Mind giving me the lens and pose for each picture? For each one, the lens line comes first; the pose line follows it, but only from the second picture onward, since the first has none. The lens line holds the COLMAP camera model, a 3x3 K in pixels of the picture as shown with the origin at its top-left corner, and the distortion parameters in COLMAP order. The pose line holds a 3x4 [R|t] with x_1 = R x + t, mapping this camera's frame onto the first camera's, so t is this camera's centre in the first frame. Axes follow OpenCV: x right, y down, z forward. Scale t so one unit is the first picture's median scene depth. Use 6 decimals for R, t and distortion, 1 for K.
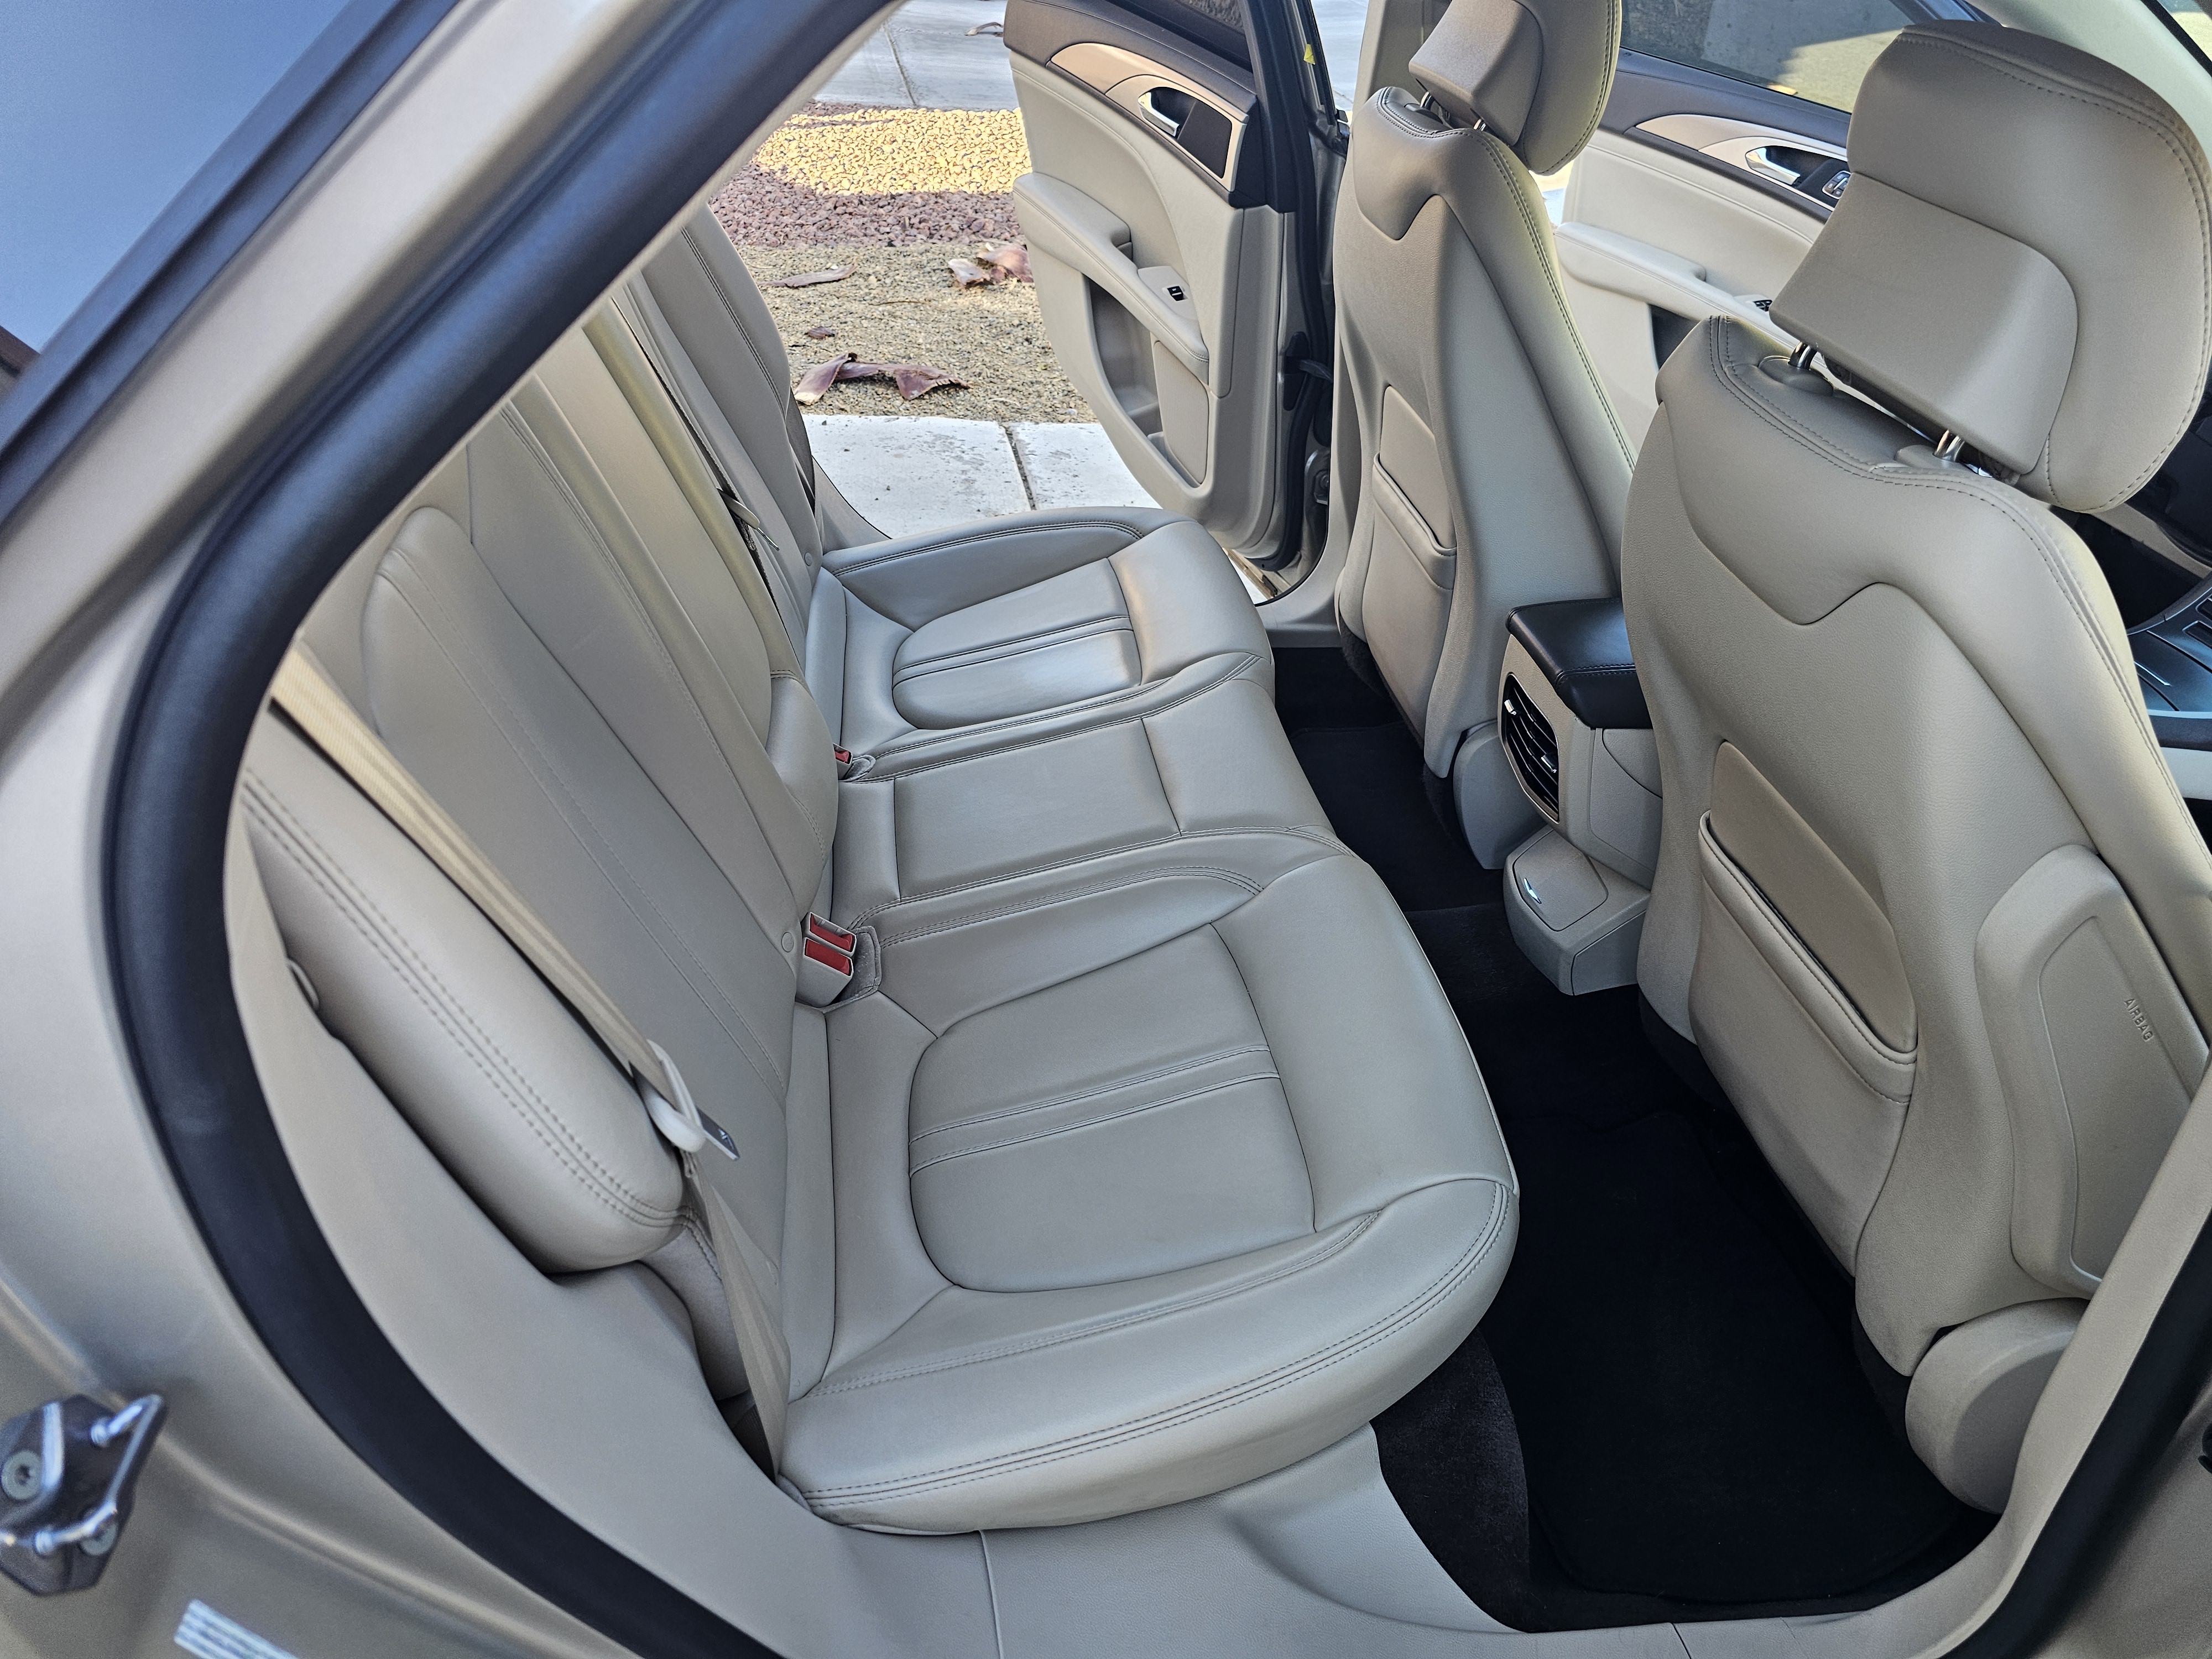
lens RADIAL K [[1489.0, 0, 1094.5], [0, 1489.0, 837.0], [0, 0, 1]] dist [0.052897, -0.041962]
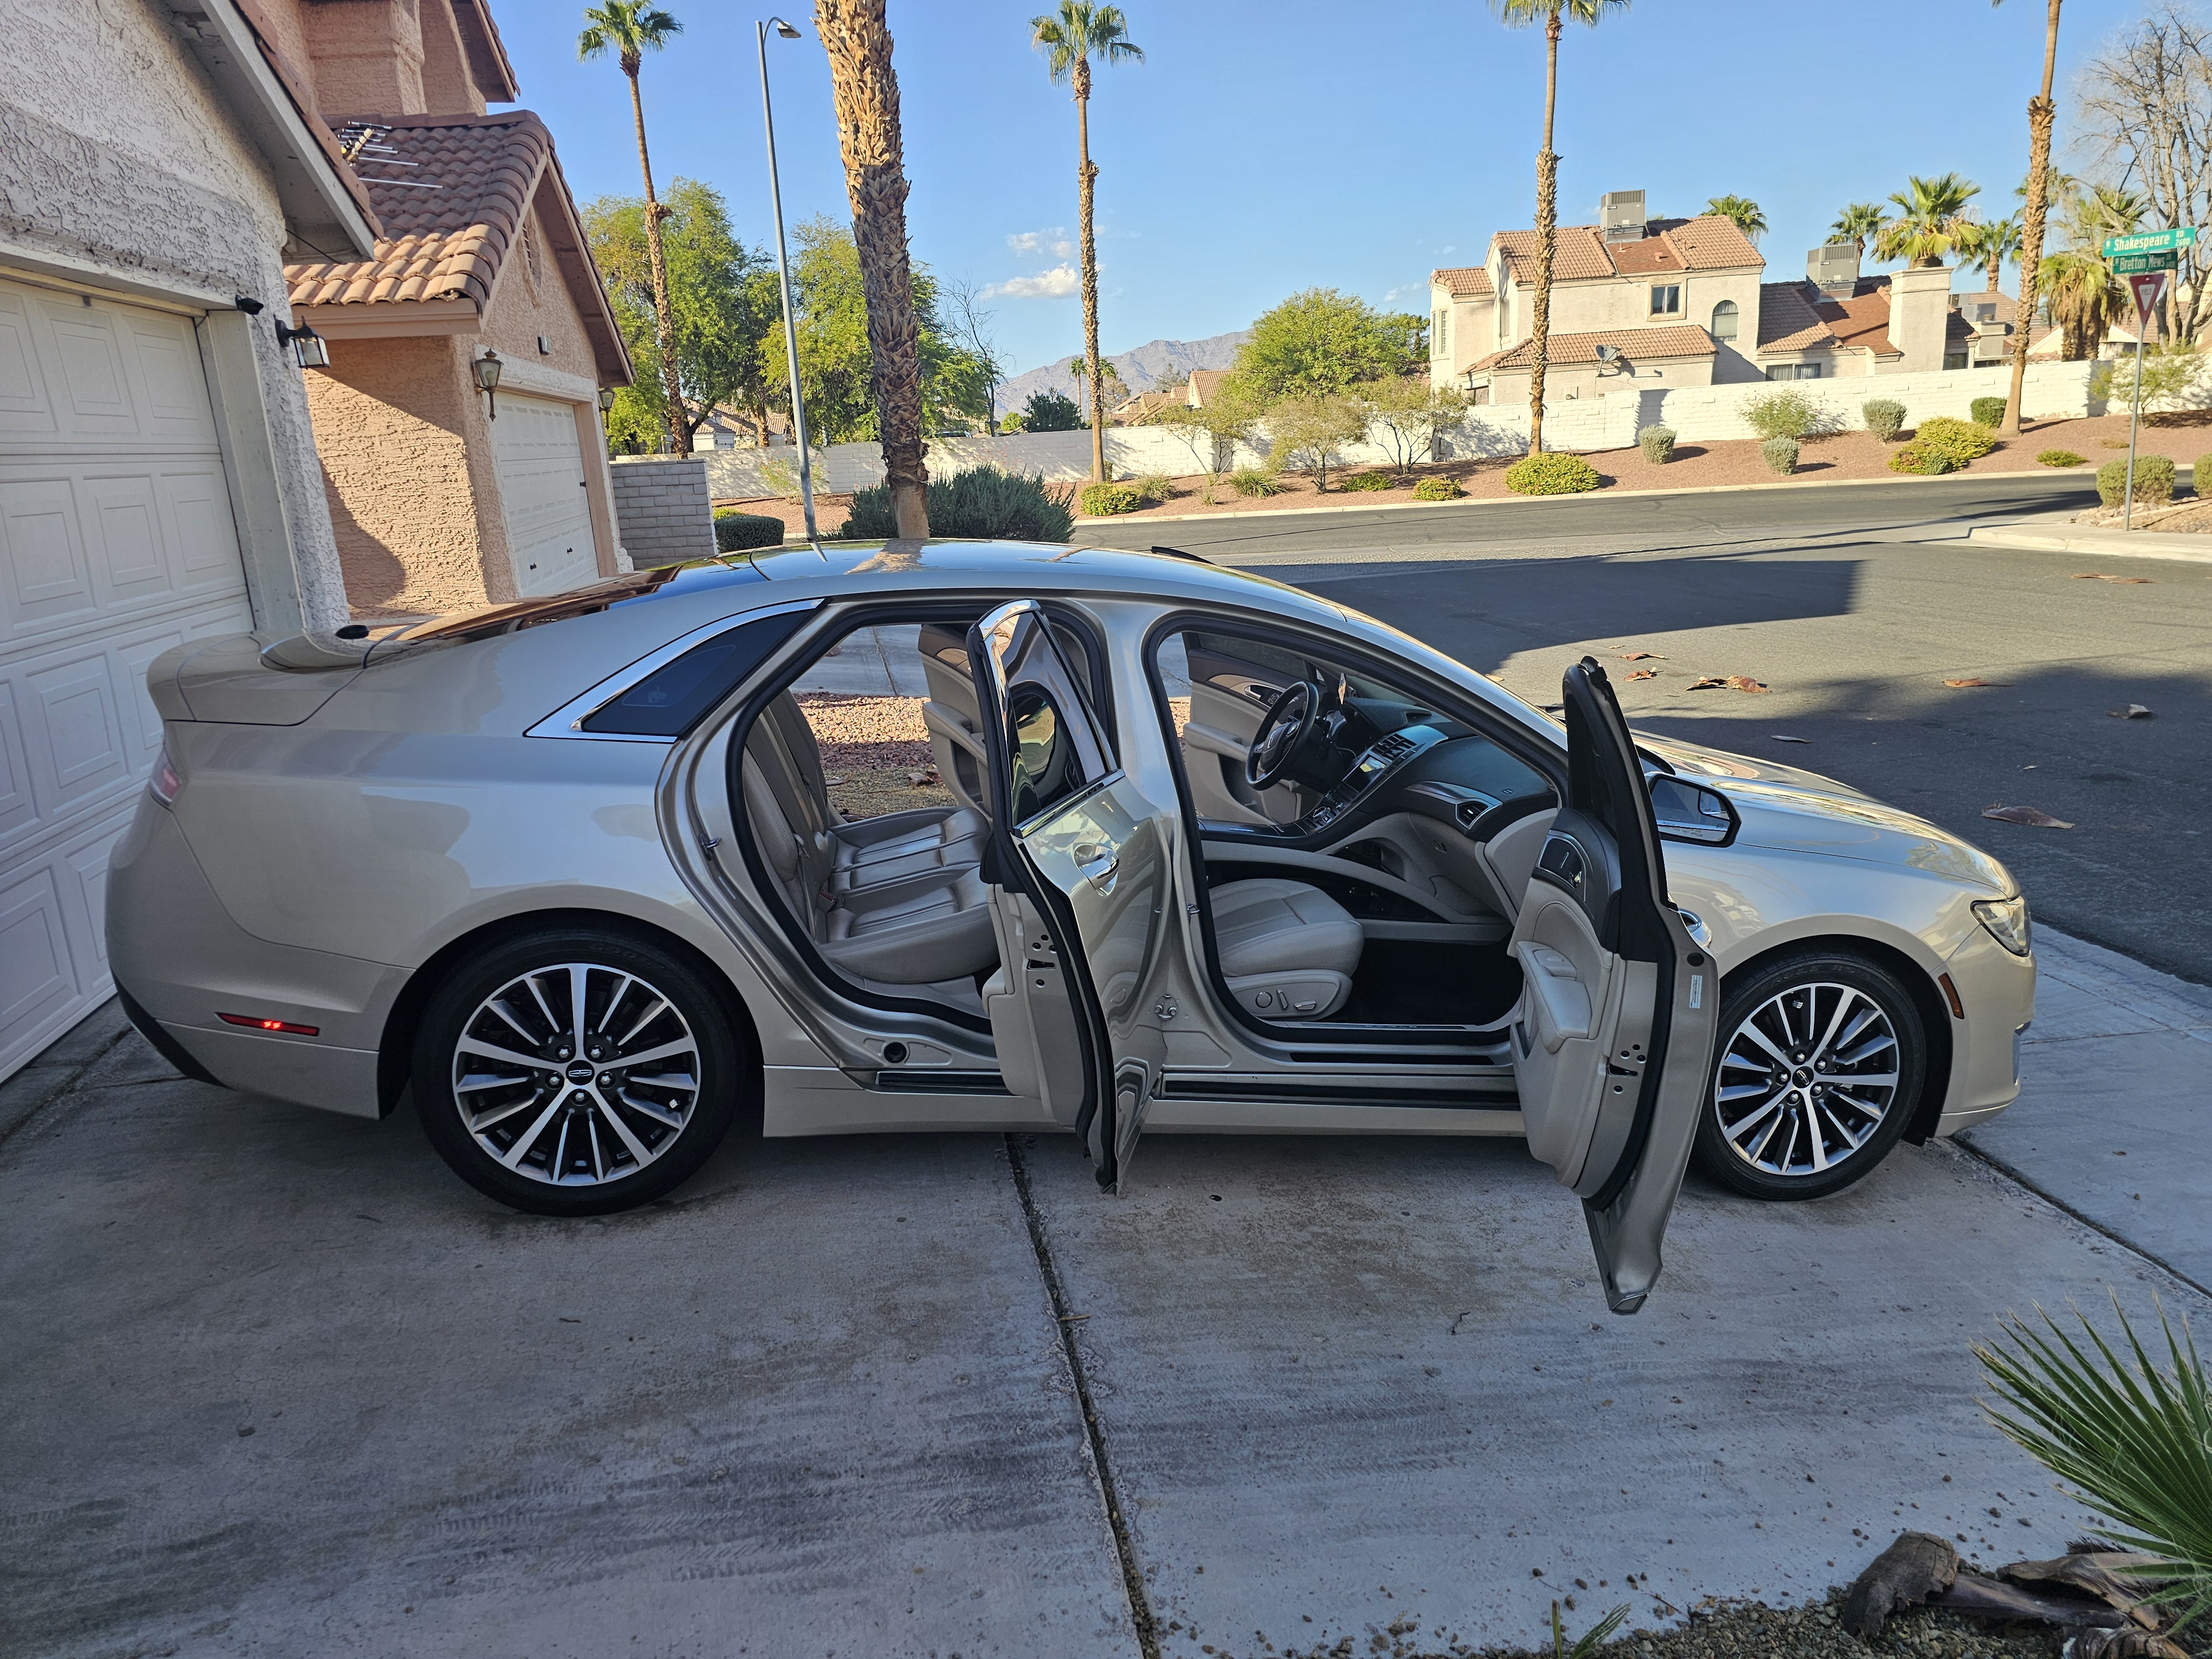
lens RADIAL K [[1489.0, 0, 1094.5], [0, 1489.0, 837.0], [0, 0, 1]] dist [0.052897, -0.041962]
pose [[0.999824, -0.015037, 0.011233, 0.176957], [0.018077, 0.932511, -0.360688, 0.552149], [-0.005051, 0.360827, 0.932619, -0.994487]]
